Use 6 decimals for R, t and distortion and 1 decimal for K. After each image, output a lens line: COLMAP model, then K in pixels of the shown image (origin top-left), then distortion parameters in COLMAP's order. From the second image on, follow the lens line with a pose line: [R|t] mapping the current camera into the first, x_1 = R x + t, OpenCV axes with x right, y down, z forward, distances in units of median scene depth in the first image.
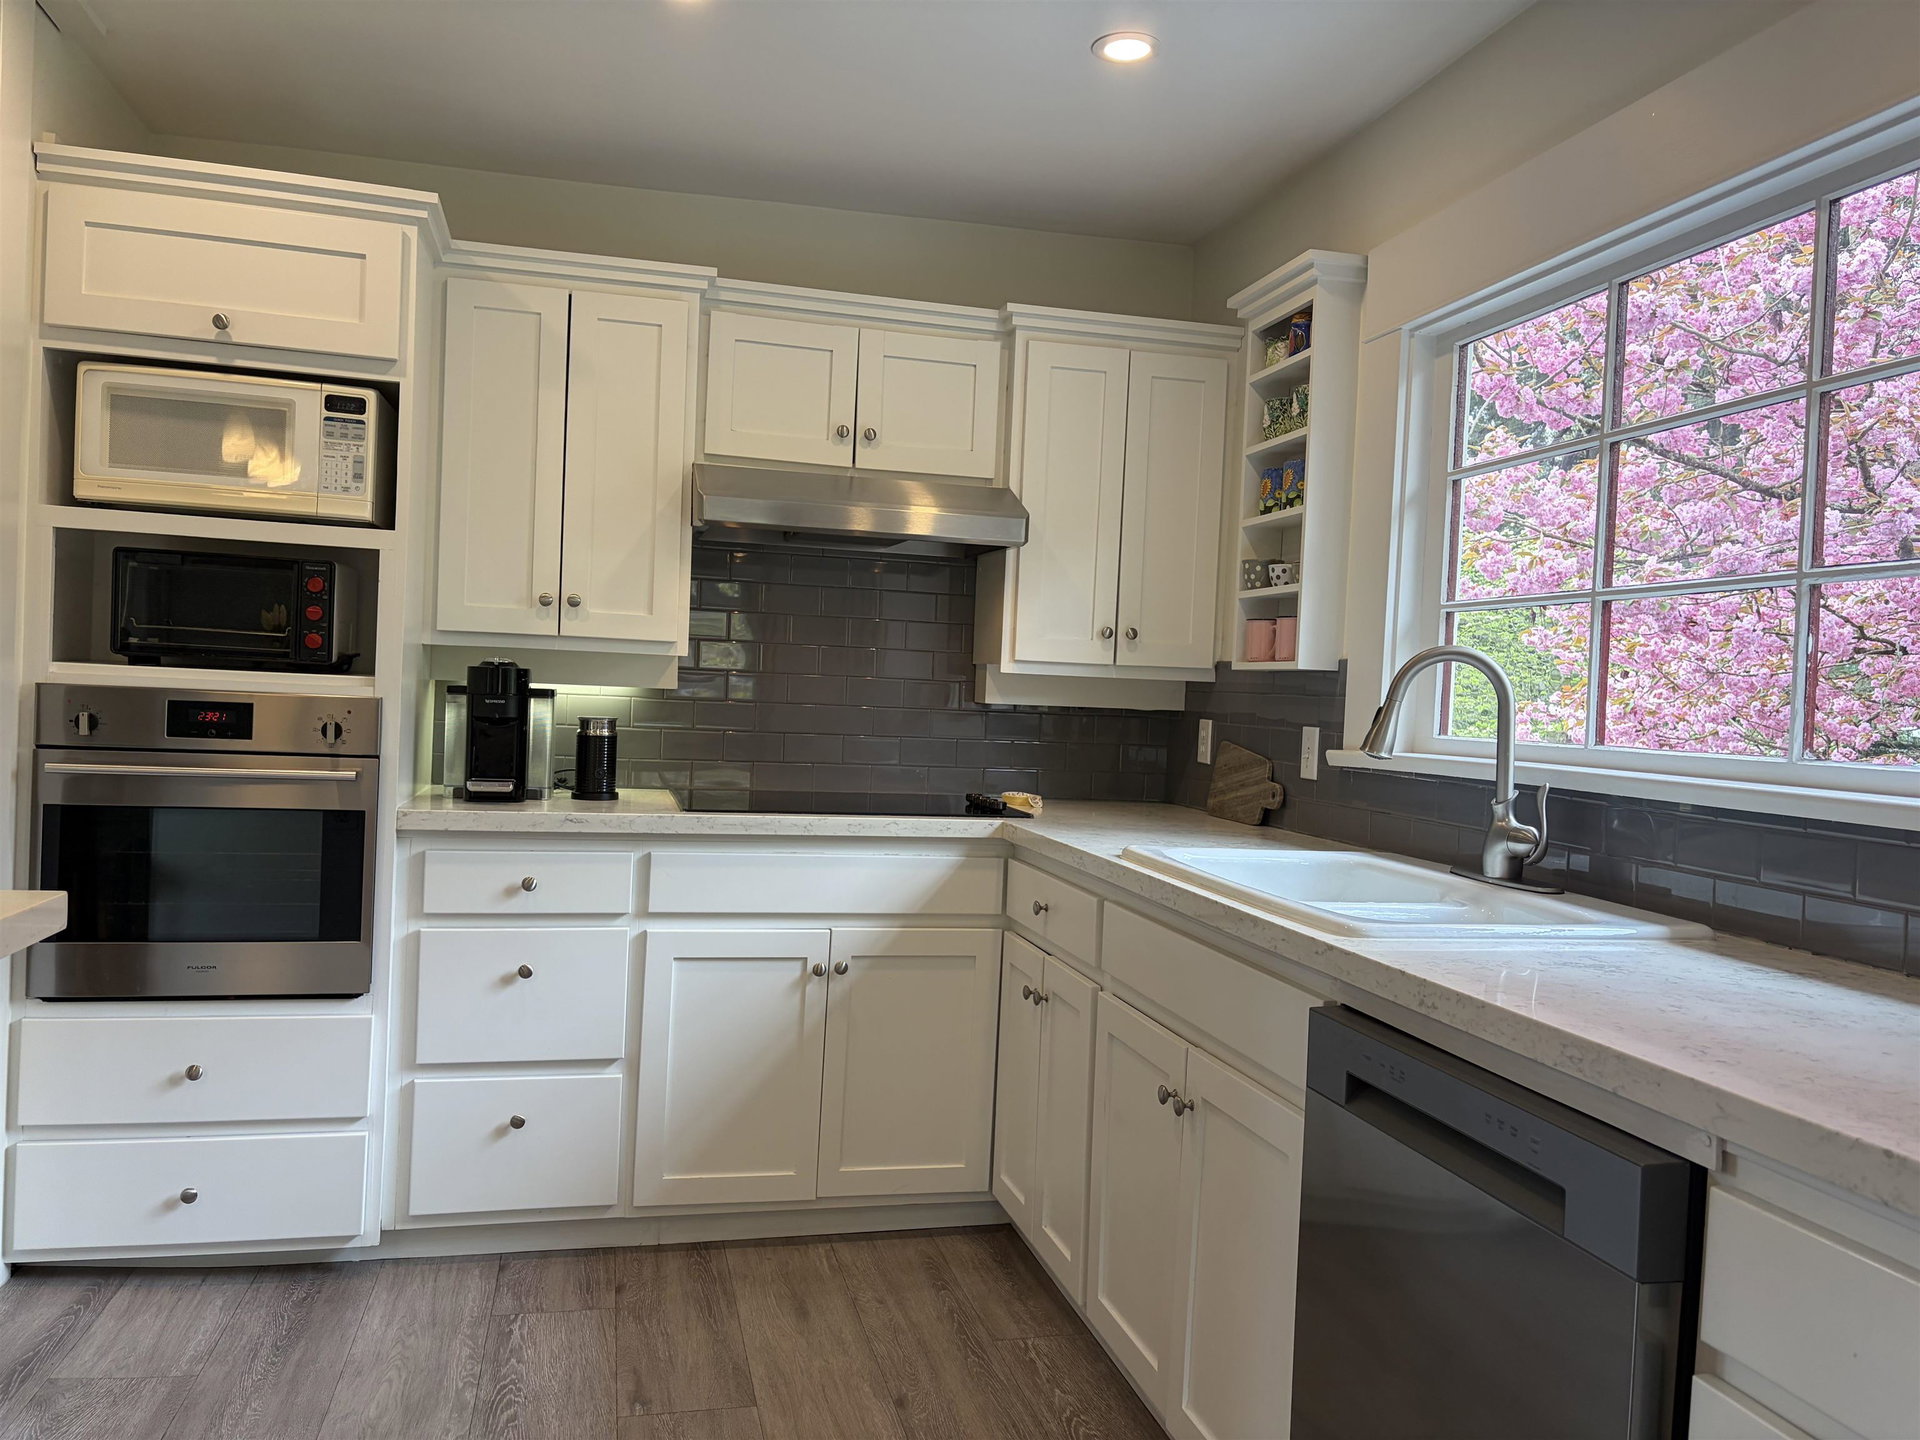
lens RADIAL K [[1445.5, 0, 963.4], [0, 1445.5, 718.4], [0, 0, 1]] dist [0.010578, -0.007085]
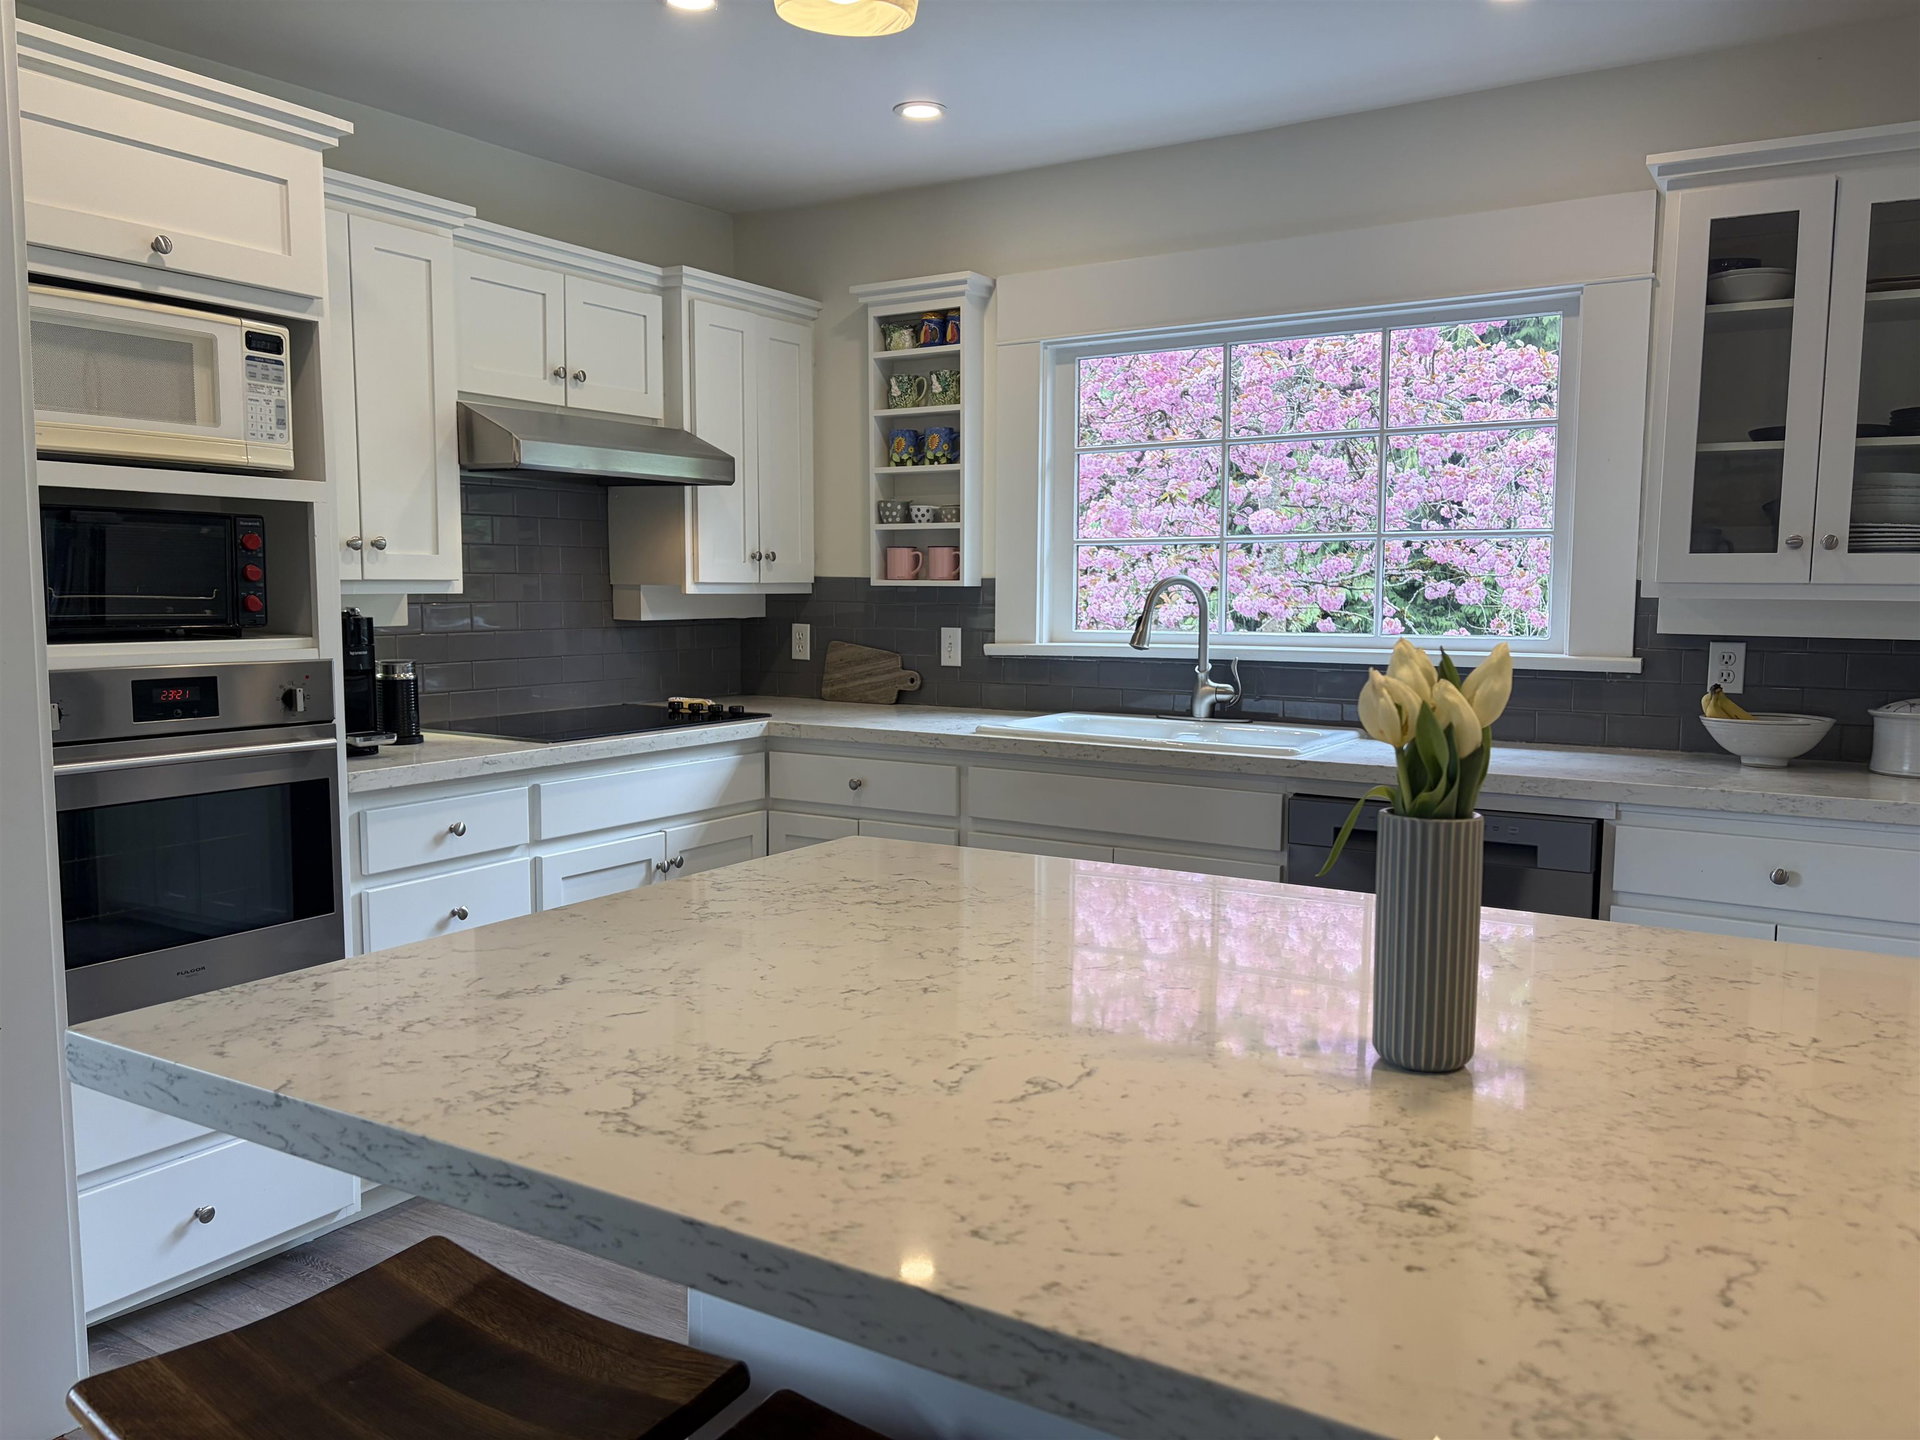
lens RADIAL K [[1462.2, 0, 960.4], [0, 1462.2, 726.0], [0, 0, 1]] dist [0.077387, -0.138178]
pose [[0.716751, -0.108394, 0.688853, -0.764666], [0.040116, 0.992619, 0.114452, -0.063873], [-0.696174, -0.054399, 0.715809, 0.010490]]
